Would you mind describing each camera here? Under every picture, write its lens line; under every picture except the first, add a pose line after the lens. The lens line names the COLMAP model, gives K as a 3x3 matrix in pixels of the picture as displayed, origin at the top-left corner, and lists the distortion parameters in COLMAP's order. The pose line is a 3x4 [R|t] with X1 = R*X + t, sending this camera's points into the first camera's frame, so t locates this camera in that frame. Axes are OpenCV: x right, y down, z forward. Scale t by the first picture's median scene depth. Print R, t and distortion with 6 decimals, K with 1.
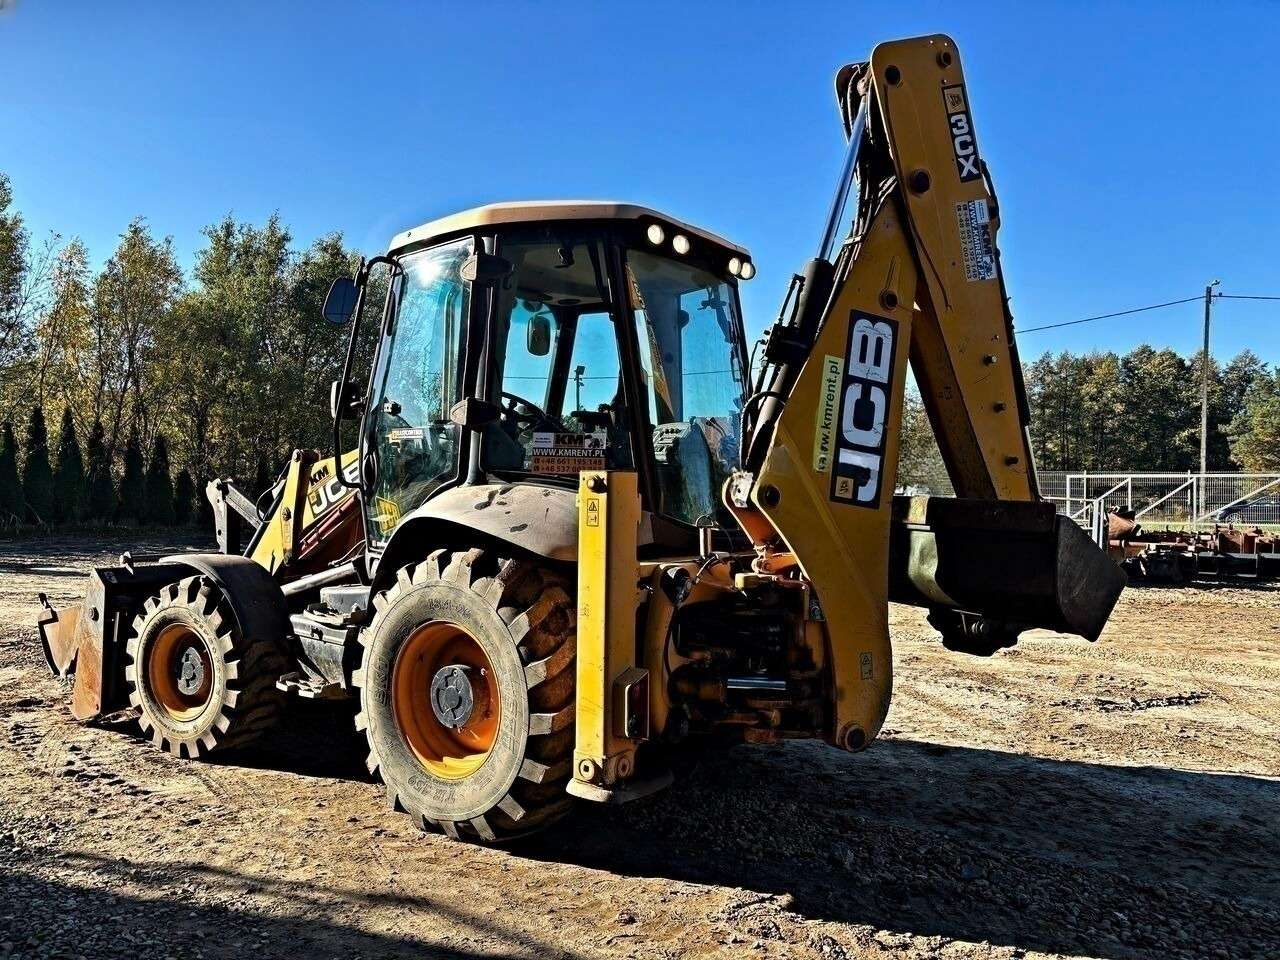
lens RADIAL K [[964.9, 0, 631.3], [0, 964.9, 486.4], [0, 0, 1]] dist [0.050018, -0.059988]
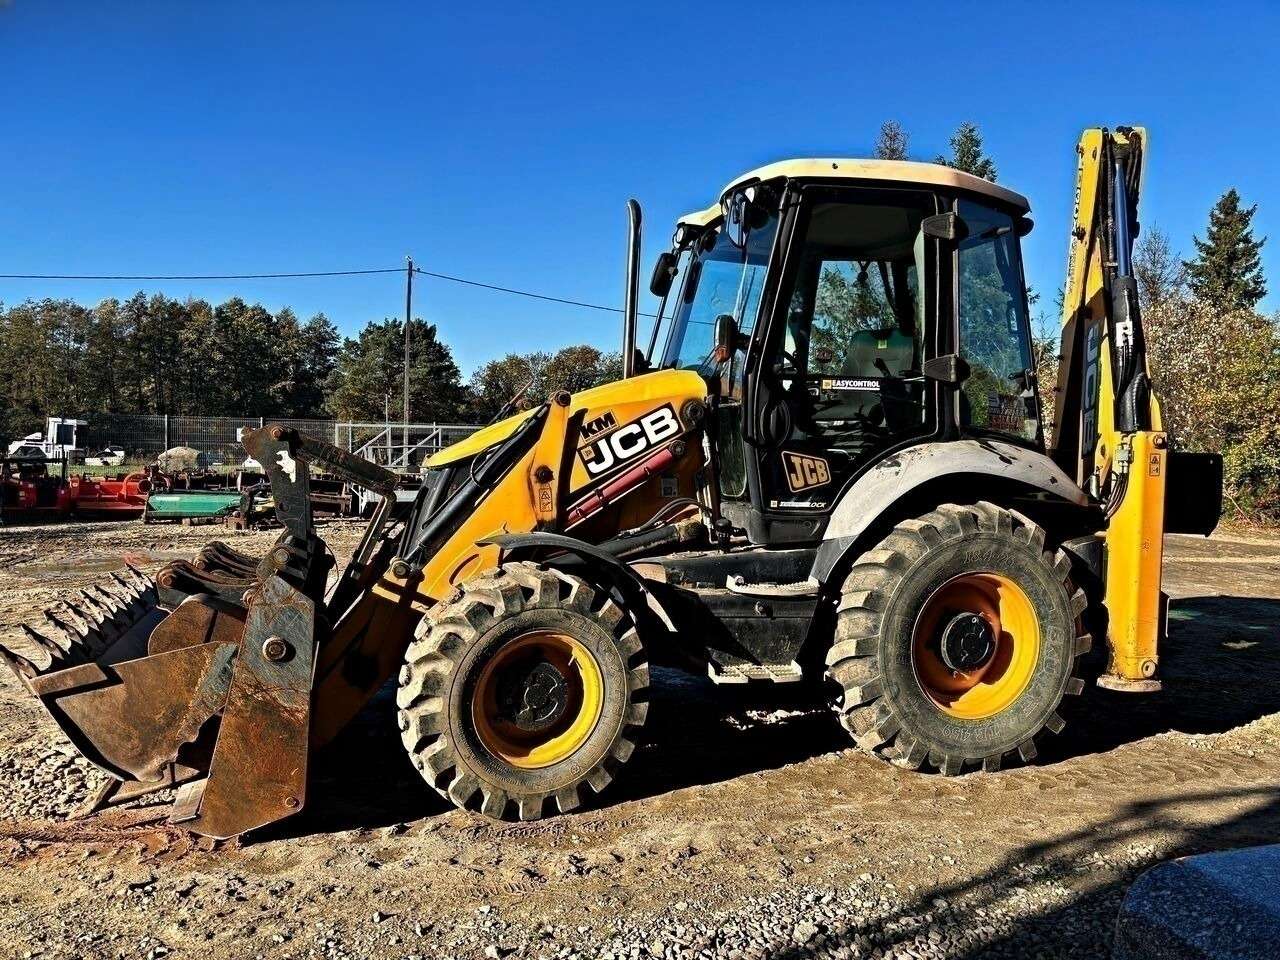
lens RADIAL K [[962.8, 0, 634.0], [0, 962.8, 483.3], [0, 0, 1]] dist [0.056766, -0.066382]
pose [[0.603590, -0.031277, 0.796681, -1.256271], [-0.010609, 0.998827, 0.047251, -0.001442], [-0.797224, -0.036972, 0.602550, 0.674438]]
